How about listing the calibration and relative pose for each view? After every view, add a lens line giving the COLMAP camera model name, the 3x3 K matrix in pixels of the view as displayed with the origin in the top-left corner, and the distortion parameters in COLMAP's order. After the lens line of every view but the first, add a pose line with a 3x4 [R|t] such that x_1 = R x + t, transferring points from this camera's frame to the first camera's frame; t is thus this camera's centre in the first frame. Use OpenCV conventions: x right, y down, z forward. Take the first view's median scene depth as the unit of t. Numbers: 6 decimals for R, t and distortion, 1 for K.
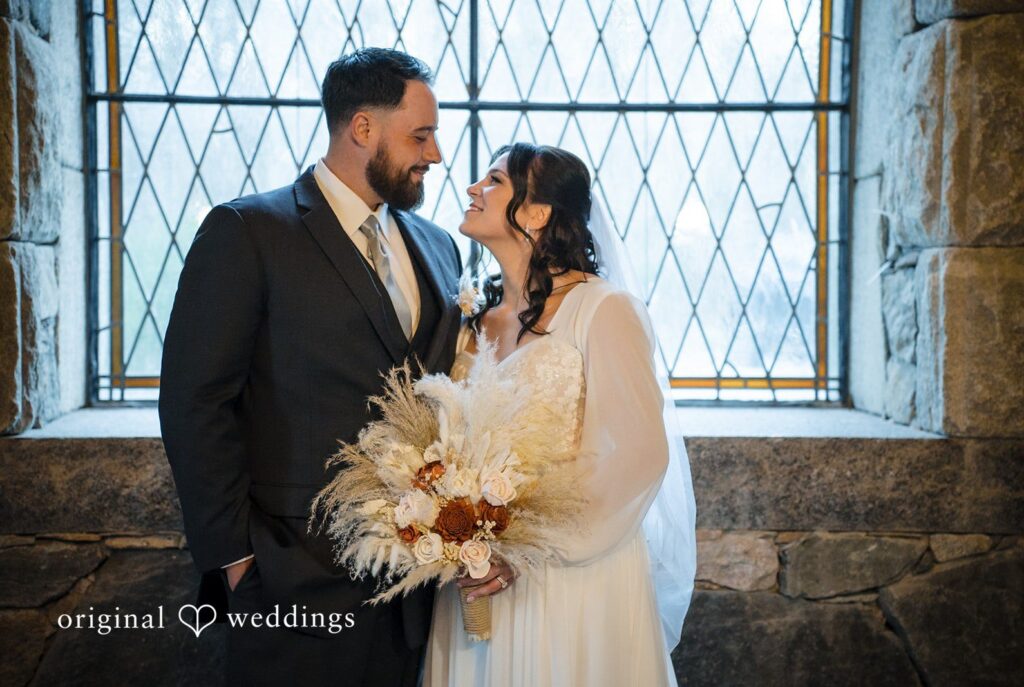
lens RADIAL K [[2067.6, 0, 515.3], [0, 2067.6, 337.0], [0, 0, 1]] dist [0.623840, 0.000000]
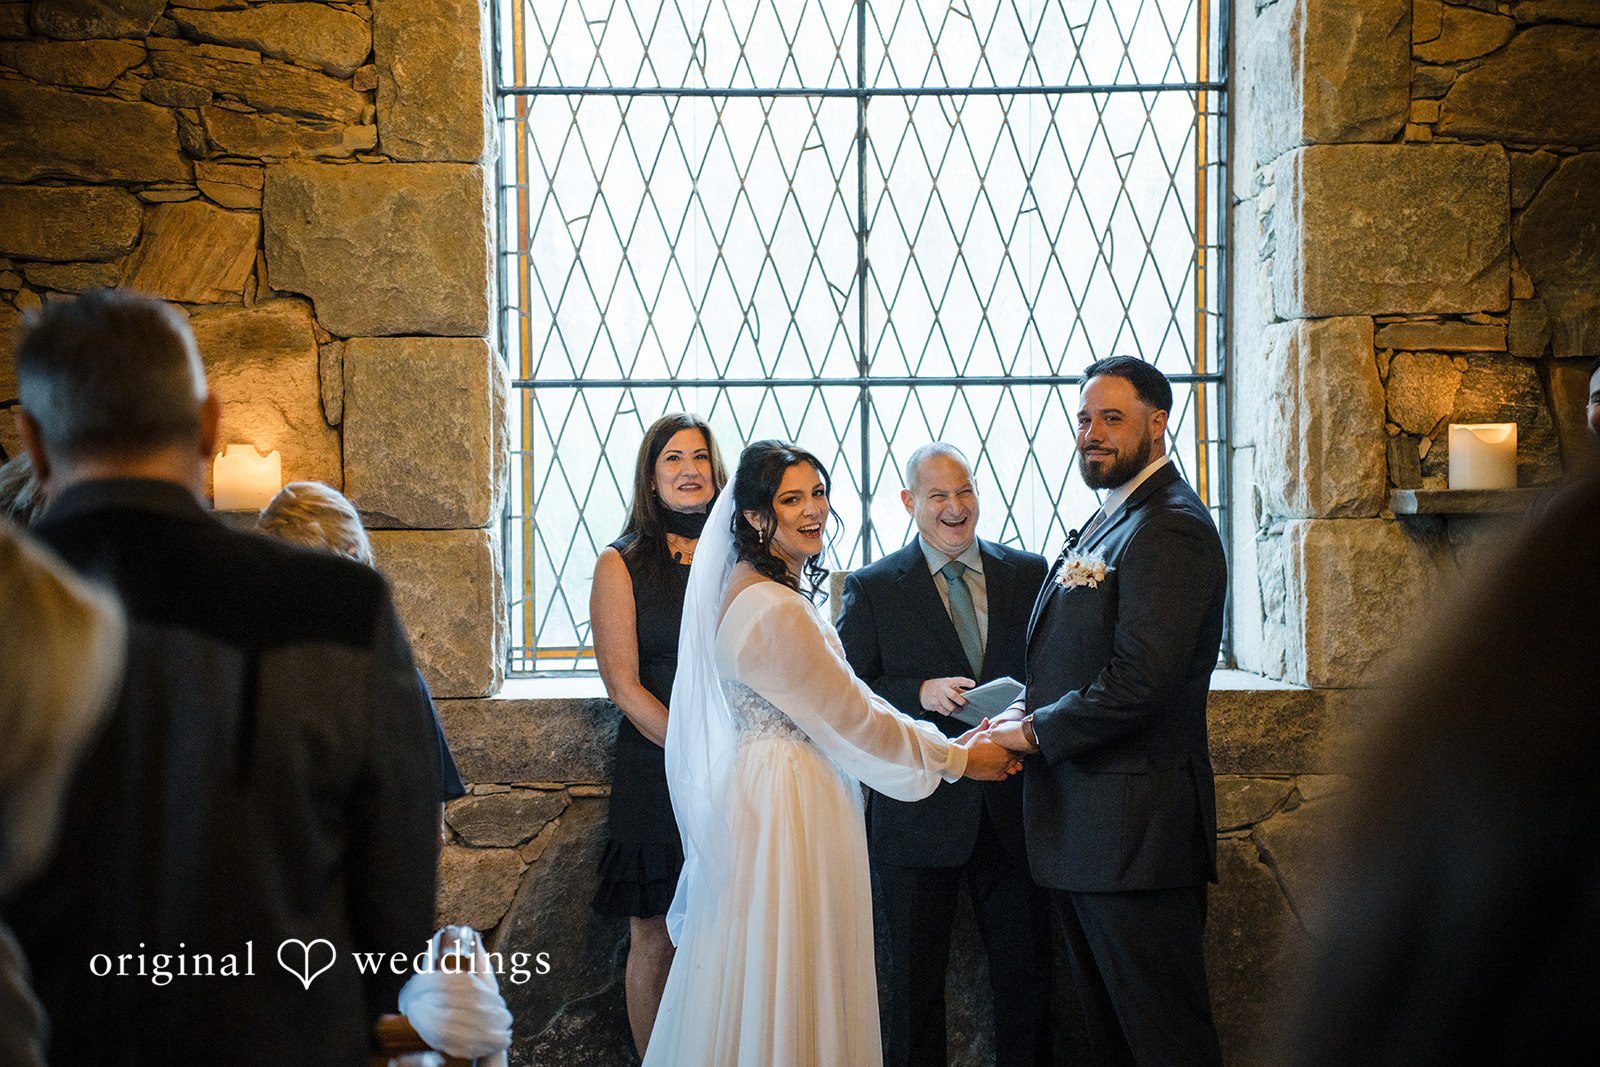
lens RADIAL K [[3673.0, 0, 801.9], [0, 3673.0, 527.1], [0, 0, 1]] dist [0.827374, 0.000000]
pose [[0.999760, -0.015946, 0.015020, -0.092907], [0.016263, 0.999642, -0.021226, -0.000468], [-0.014676, 0.021466, 0.999662, -0.966626]]
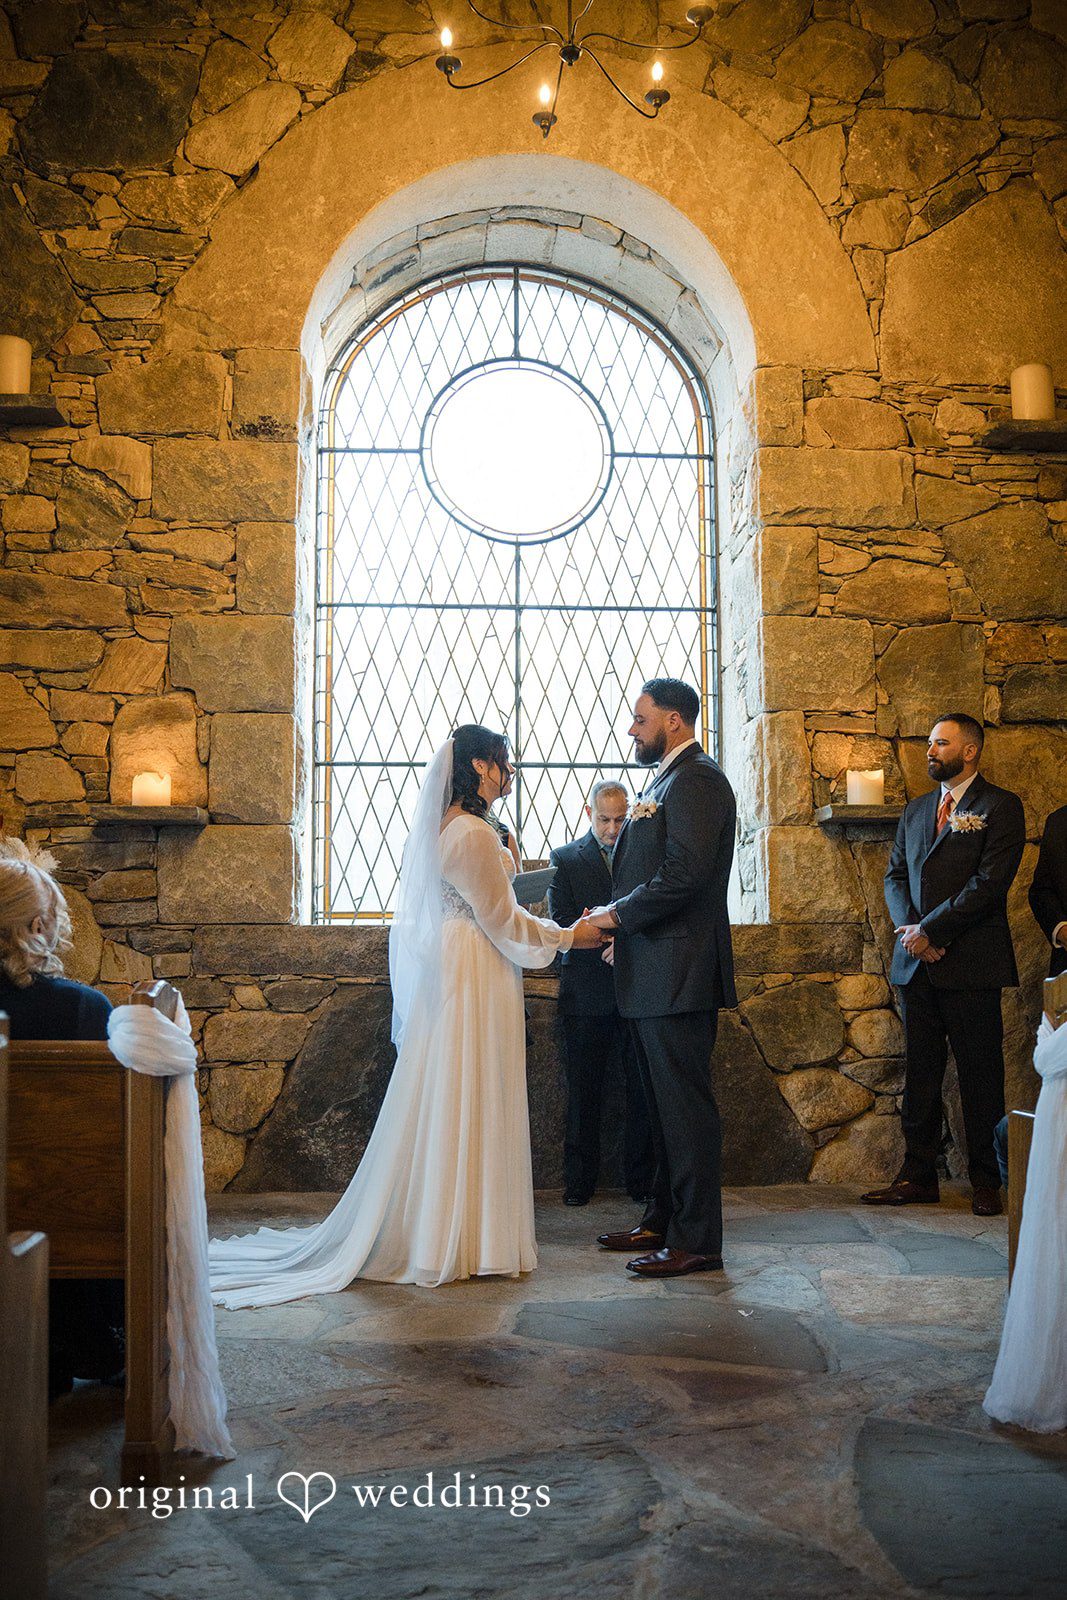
lens RADIAL K [[1464.2, 0, 530.9], [0, 1464.2, 840.0], [0, 0, 1]] dist [-0.067296, 0.000000]
pose [[0.999806, -0.007696, 0.018137, -0.038554], [0.009766, 0.993087, -0.116970, 0.124660], [-0.017111, 0.117124, 0.992970, -0.324668]]
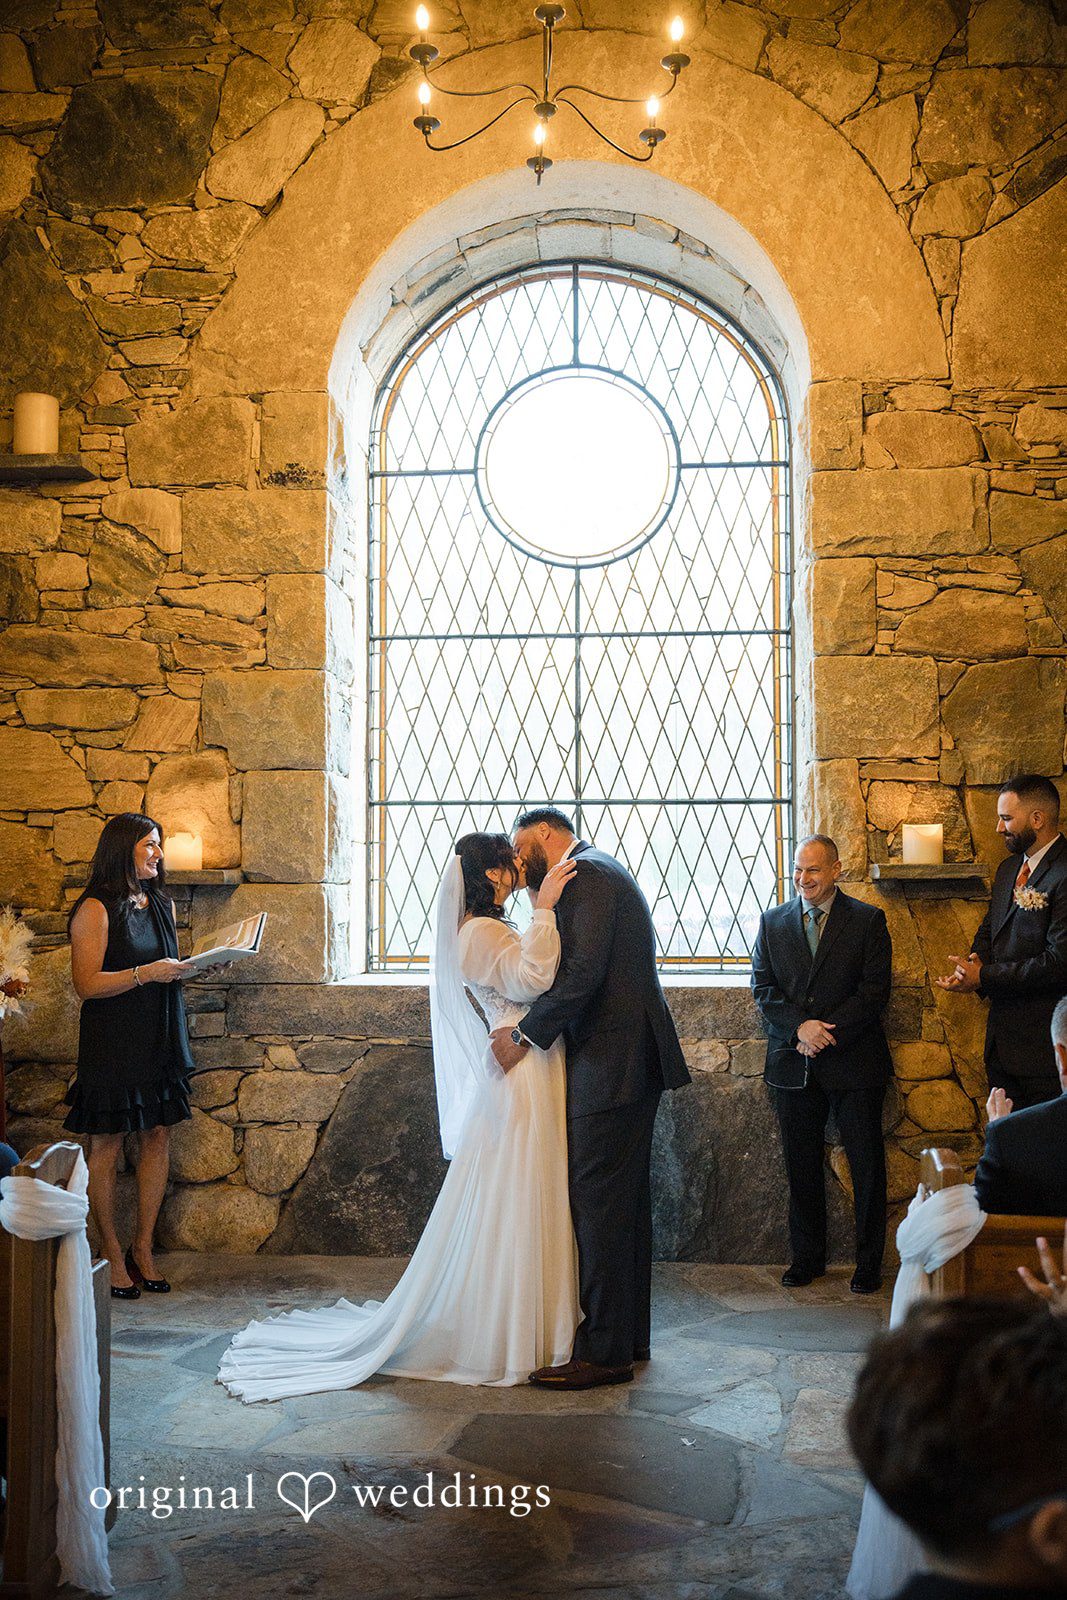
lens RADIAL K [[1633.5, 0, 516.8], [0, 1633.5, 804.2], [0, 0, 1]] dist [0.023026, 0.000000]
pose [[0.989652, -0.014049, -0.142797, 0.147353], [0.001624, 0.996228, -0.086755, 0.012519], [0.143477, 0.085625, 0.985943, -0.432054]]
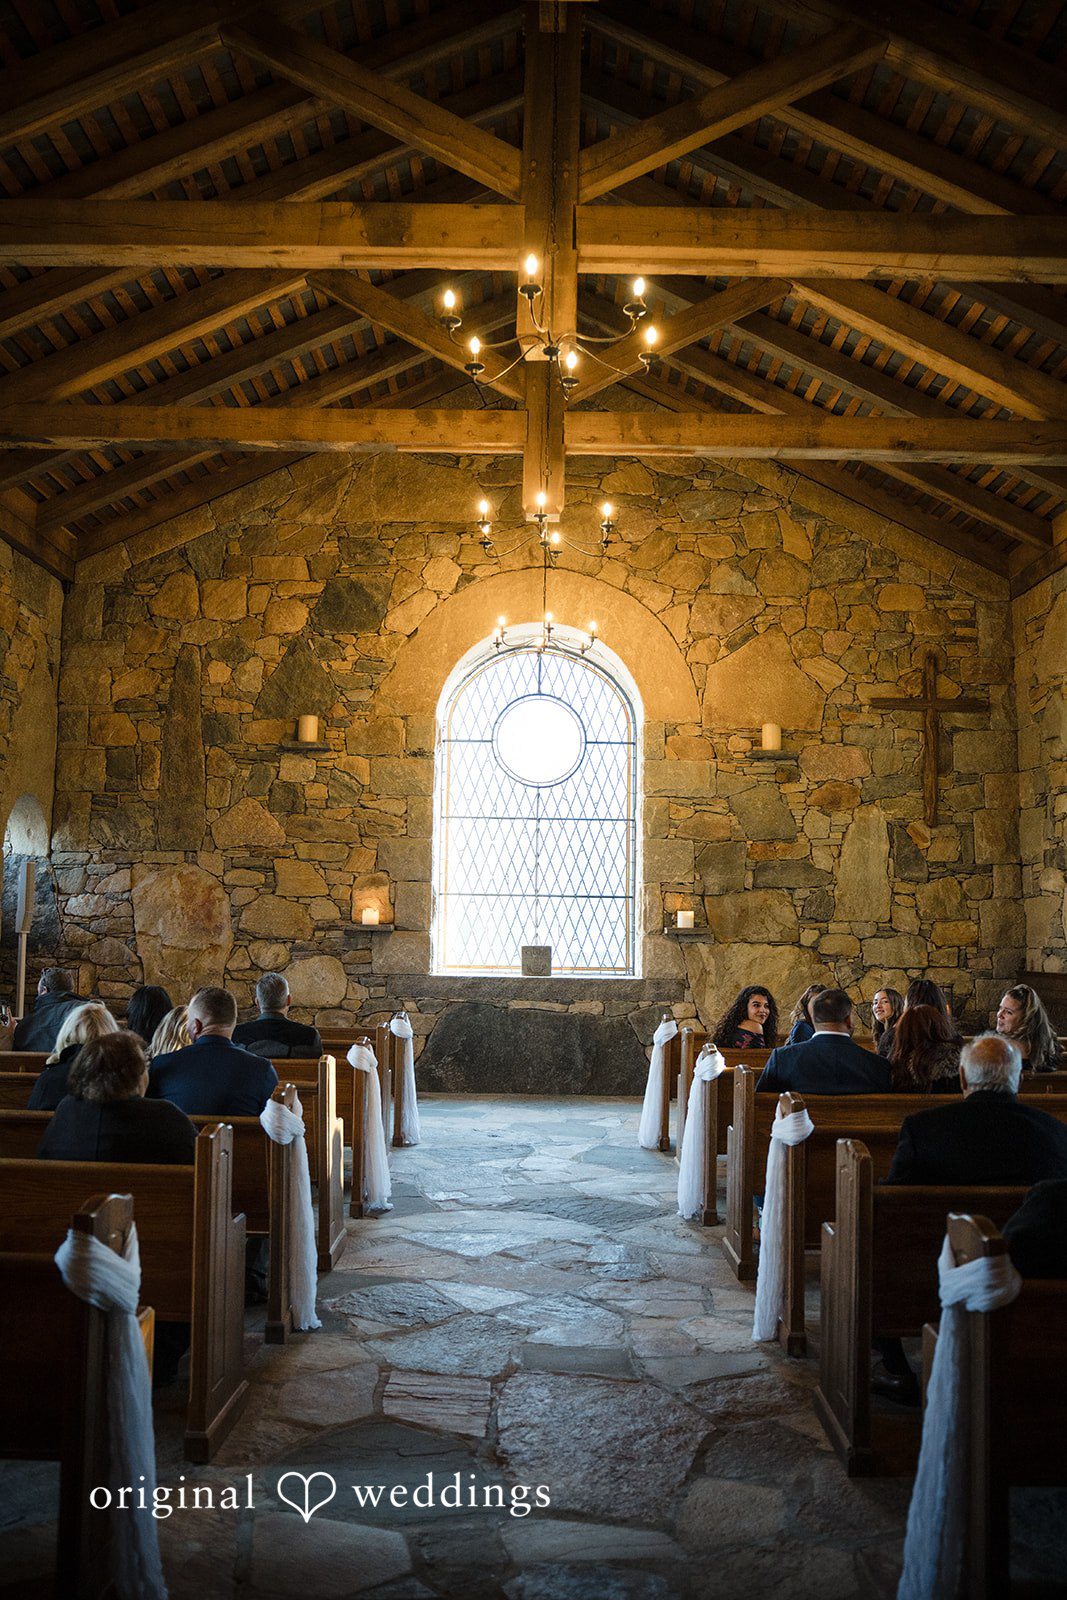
lens RADIAL K [[1464.2, 0, 529.1], [0, 1464.2, 782.9], [0, 0, 1]] dist [-0.067296, 0.000000]
pose [[0.998358, 0.005256, -0.057040, 0.139597], [-0.012827, 0.991007, -0.133195, 0.050938], [0.055827, 0.133708, 0.989447, -1.992076]]
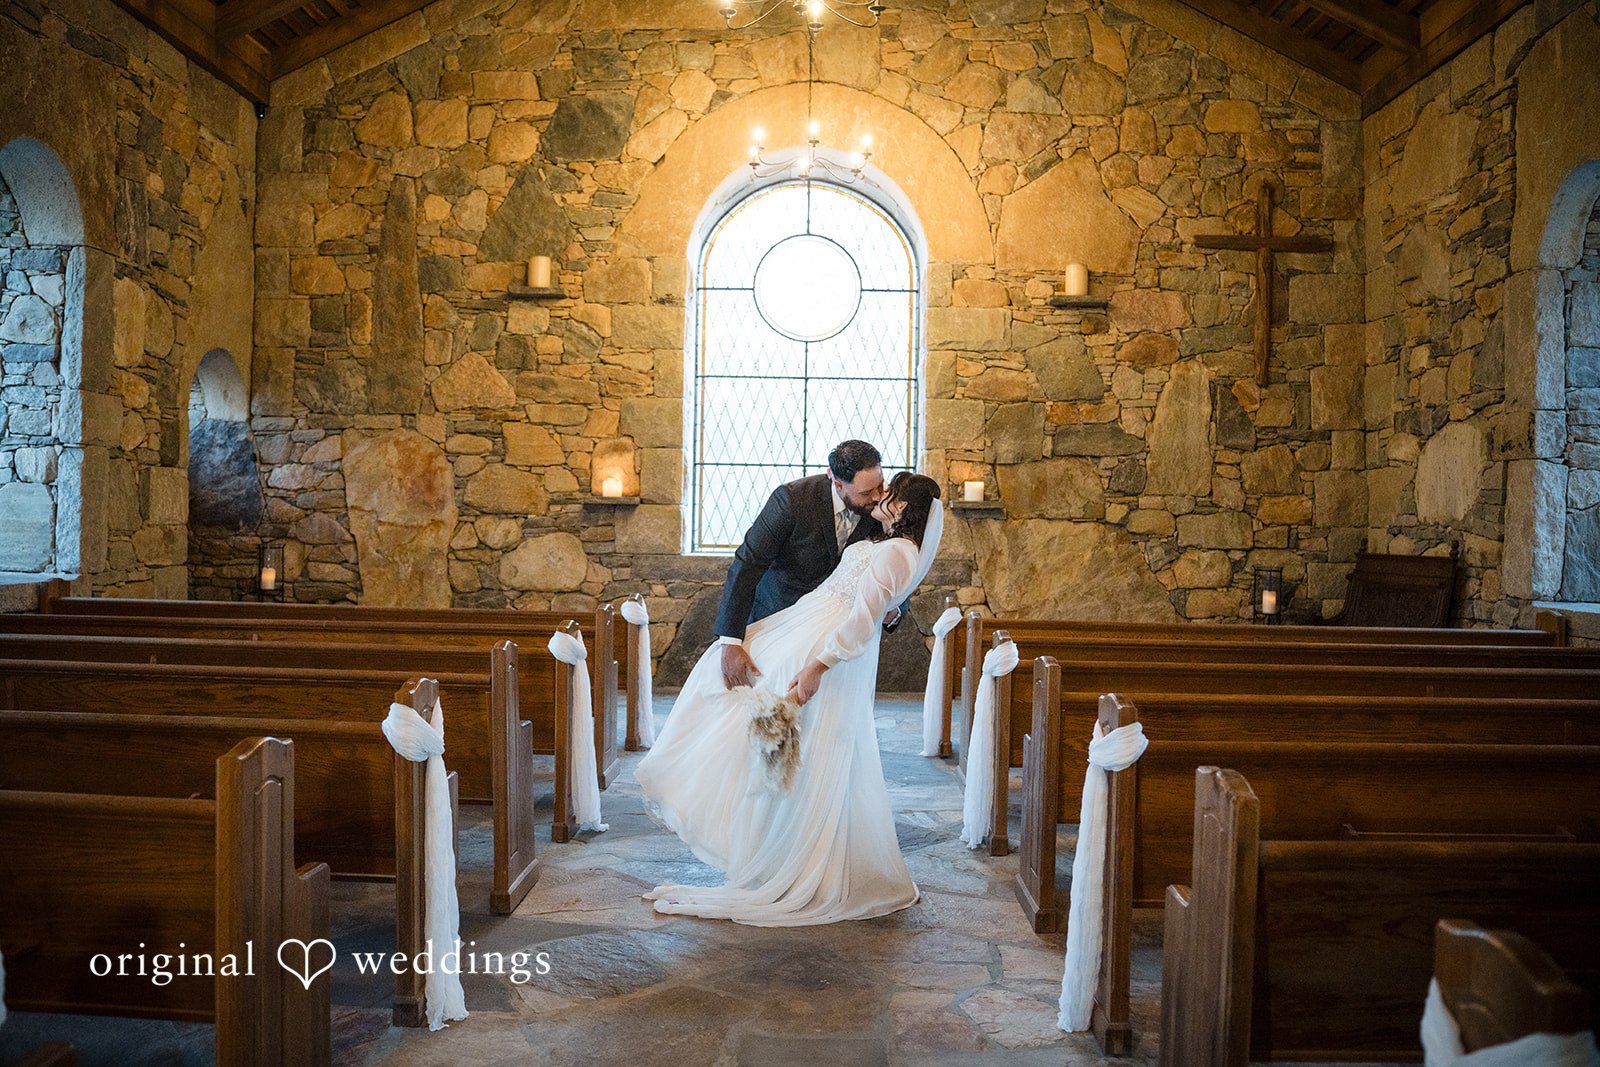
lens RADIAL K [[1464.2, 0, 770.7], [0, 1464.2, 524.4], [0, 0, 1]] dist [-0.067296, 0.000000]
pose [[0.995933, 0.012694, -0.089201, 0.162226], [-0.015715, 0.999324, -0.033247, 0.074903], [0.088719, 0.034514, 0.995459, -1.597294]]
